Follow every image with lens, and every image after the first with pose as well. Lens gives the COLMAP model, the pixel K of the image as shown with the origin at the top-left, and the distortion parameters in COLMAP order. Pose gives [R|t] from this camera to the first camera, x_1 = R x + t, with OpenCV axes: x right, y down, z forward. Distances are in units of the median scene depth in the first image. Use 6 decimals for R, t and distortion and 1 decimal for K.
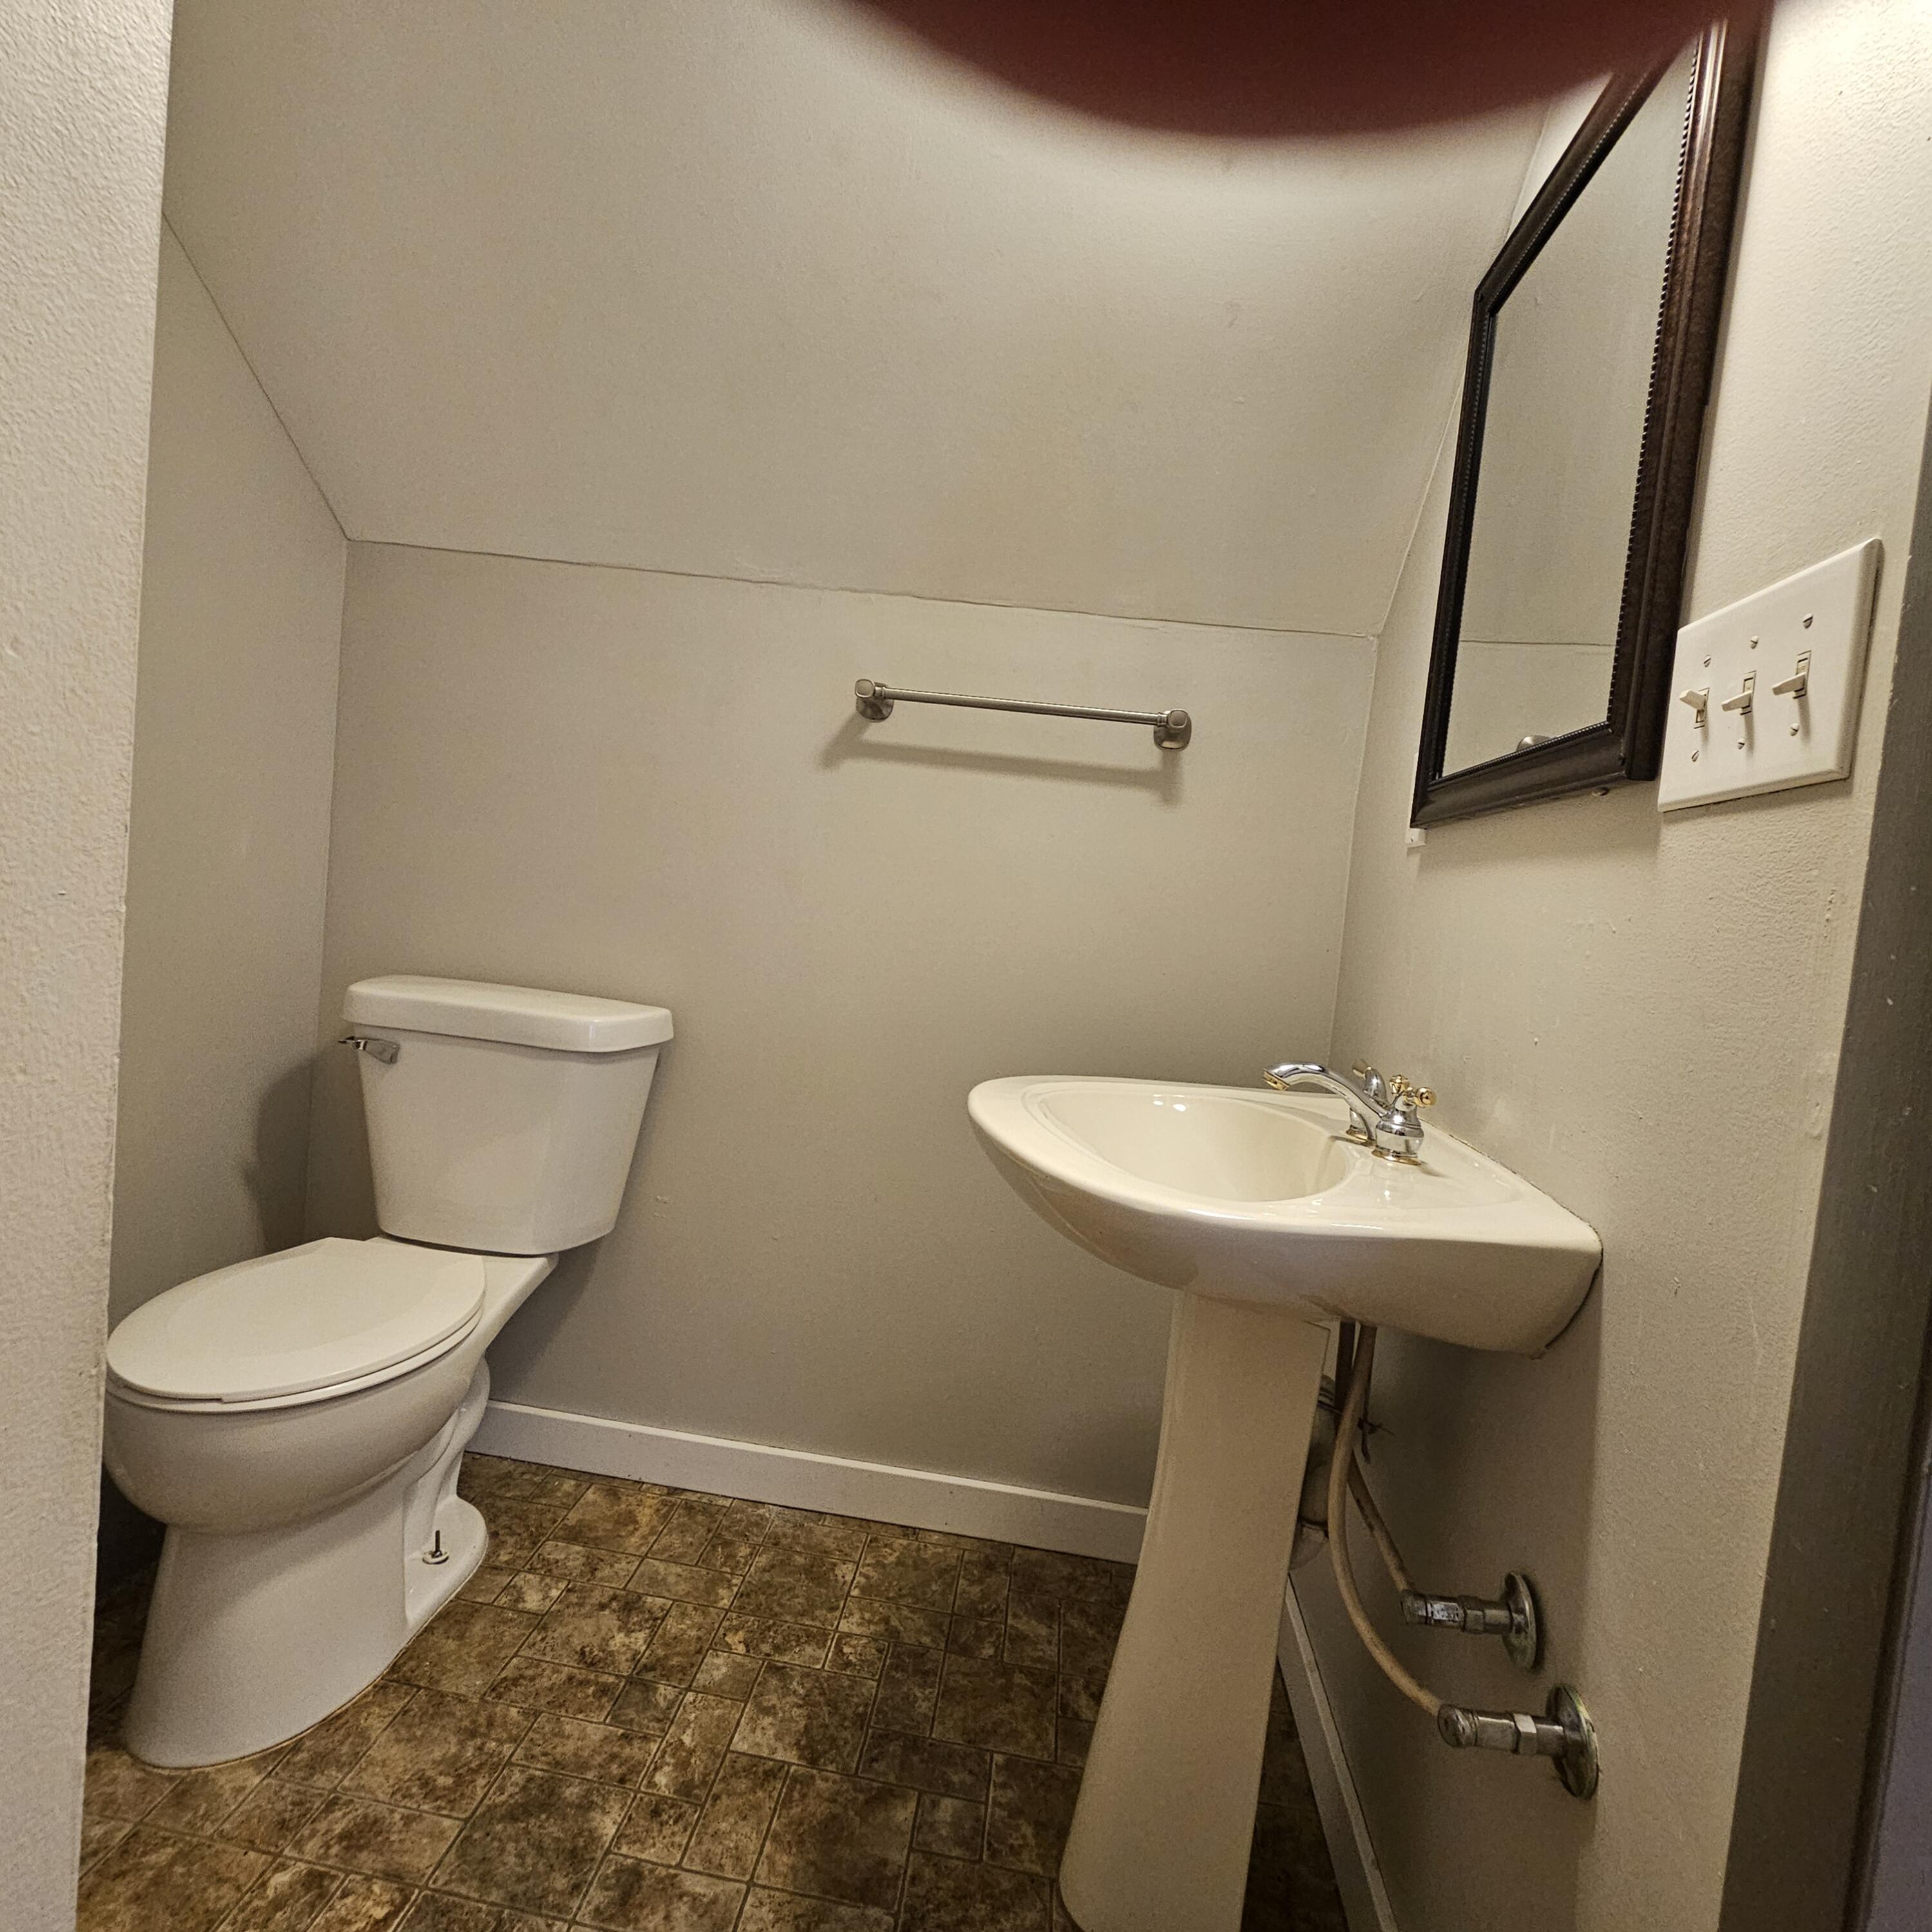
lens RADIAL K [[1063.2, 0, 958.8], [0, 1063.2, 962.3], [0, 0, 1]] dist [-0.013678, 0.006705]
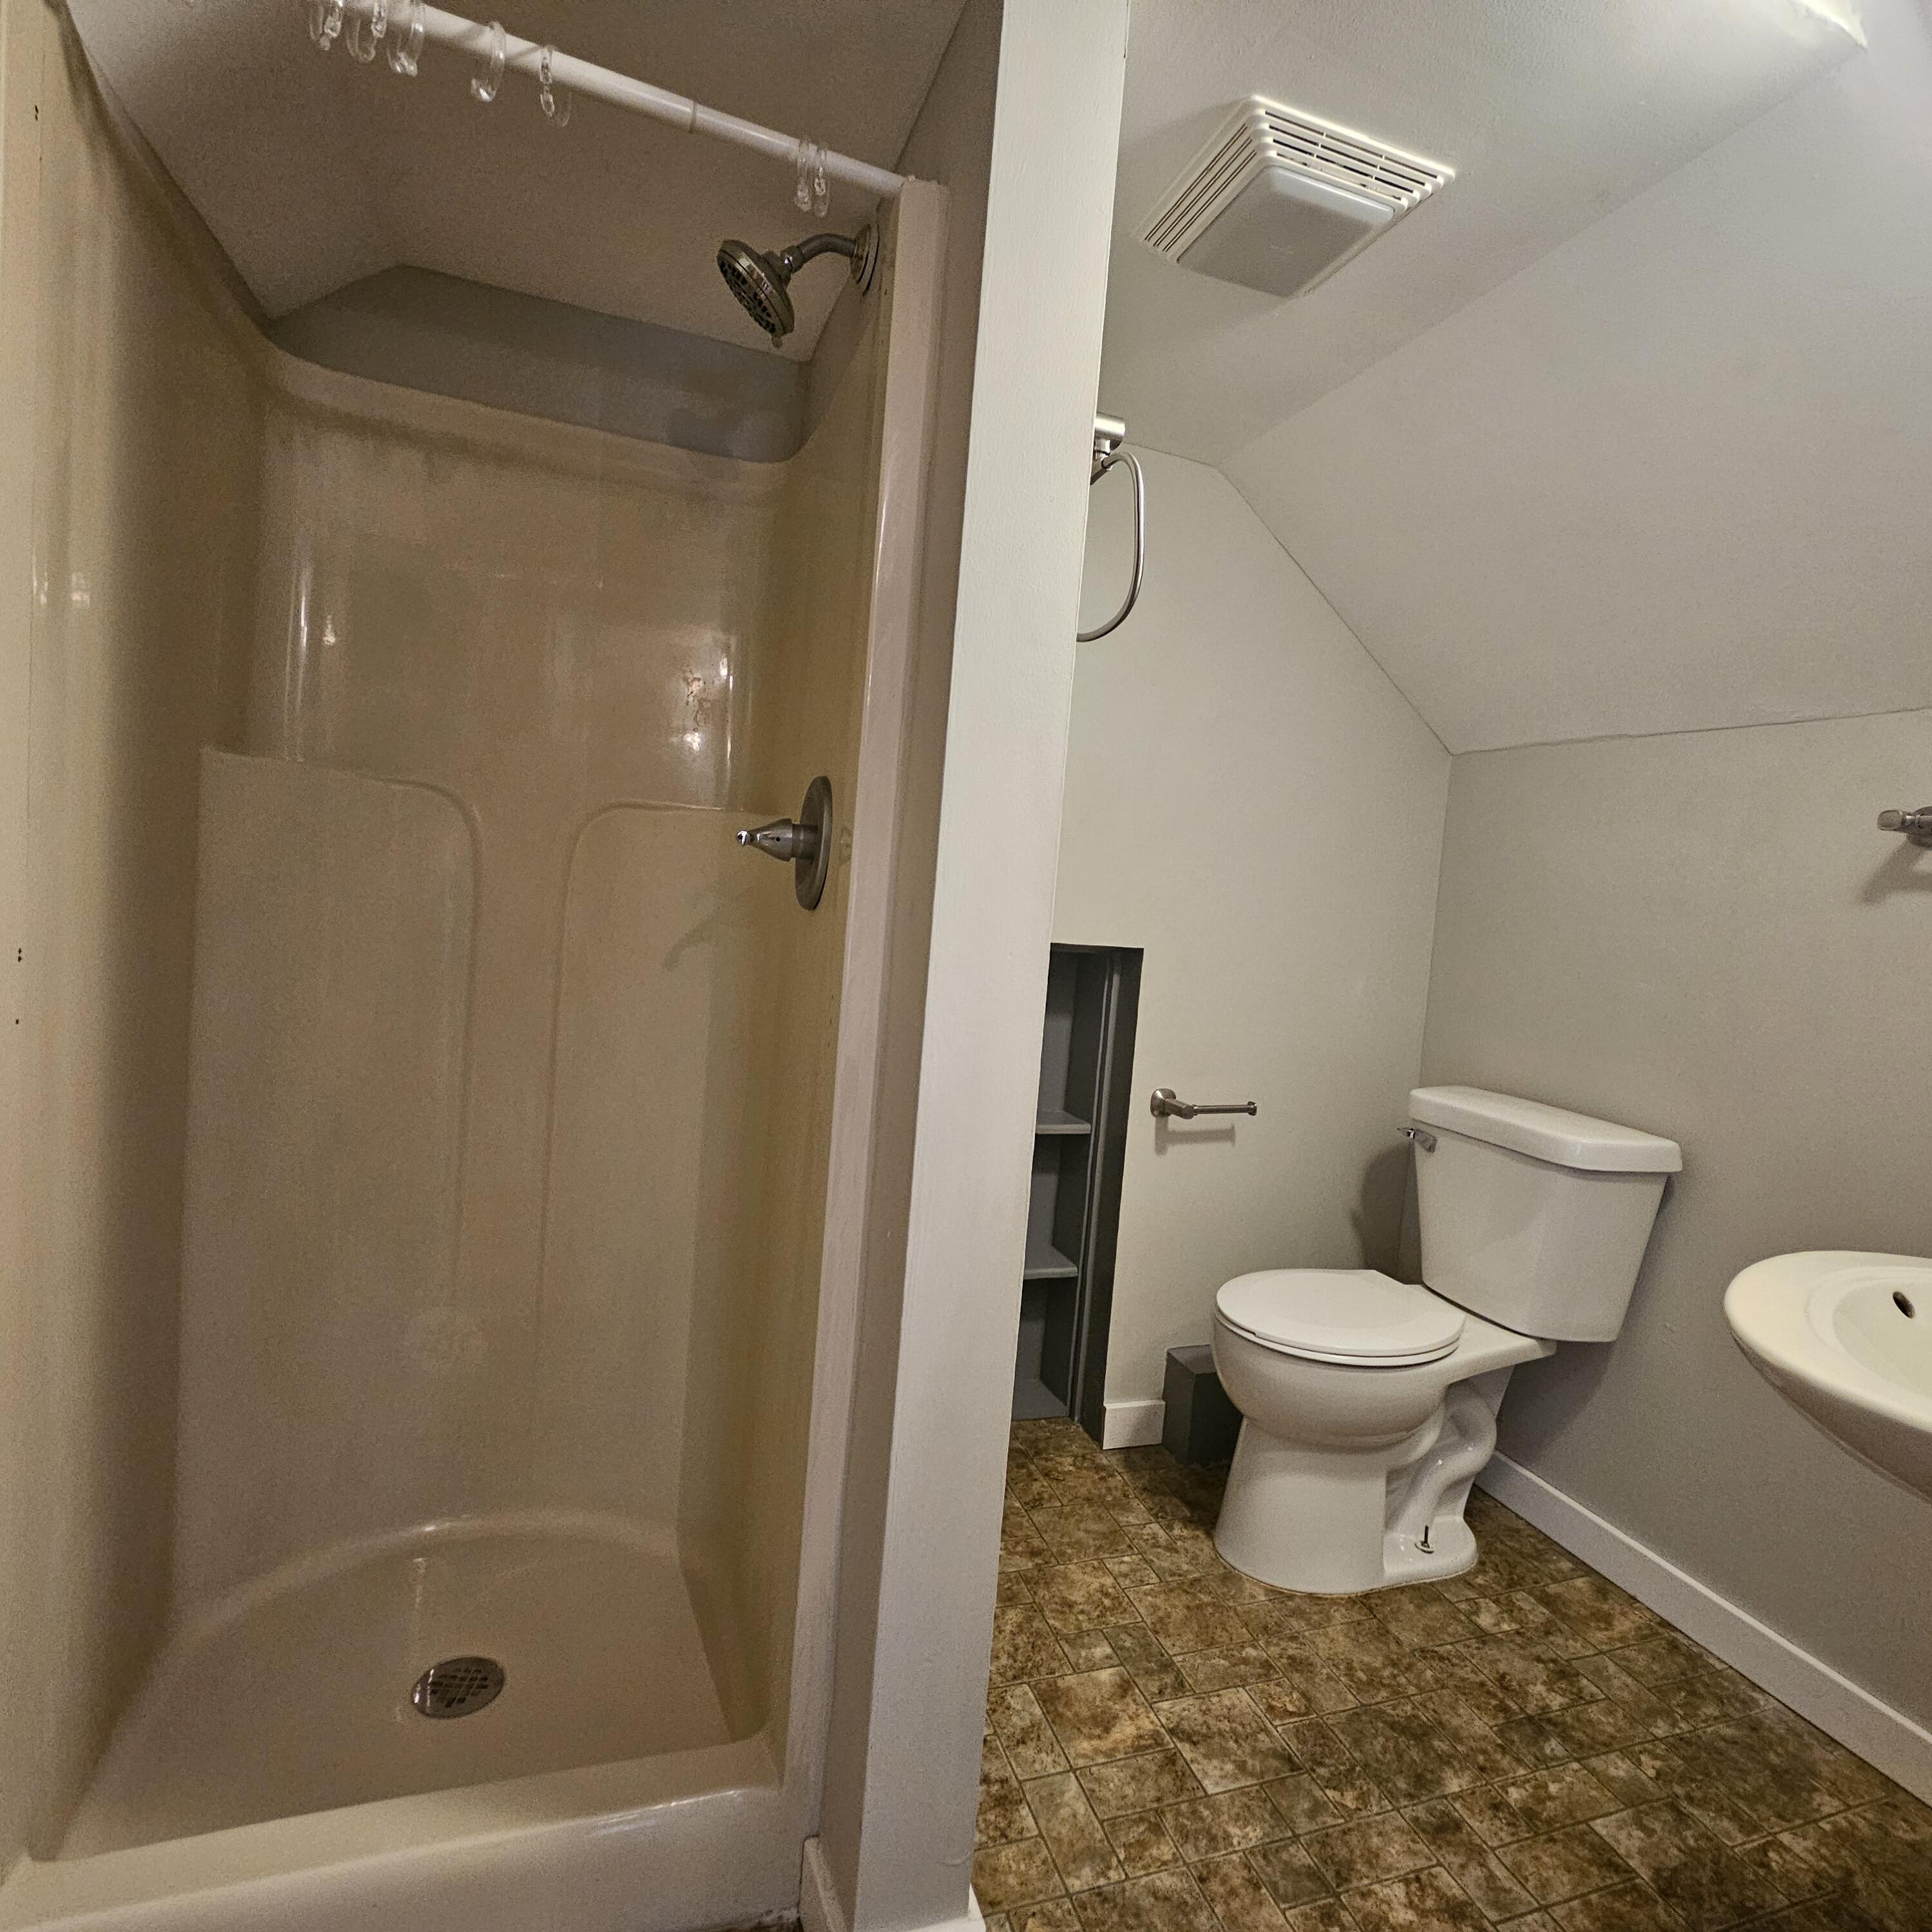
lens RADIAL K [[1063.2, 0, 958.8], [0, 1063.2, 962.3], [0, 0, 1]] dist [-0.013678, 0.006705]
pose [[0.424398, -0.015785, -0.905338, 0.469433], [-0.084896, 0.994750, -0.057141, -0.015933], [0.901487, 0.101110, 0.420830, -0.117964]]
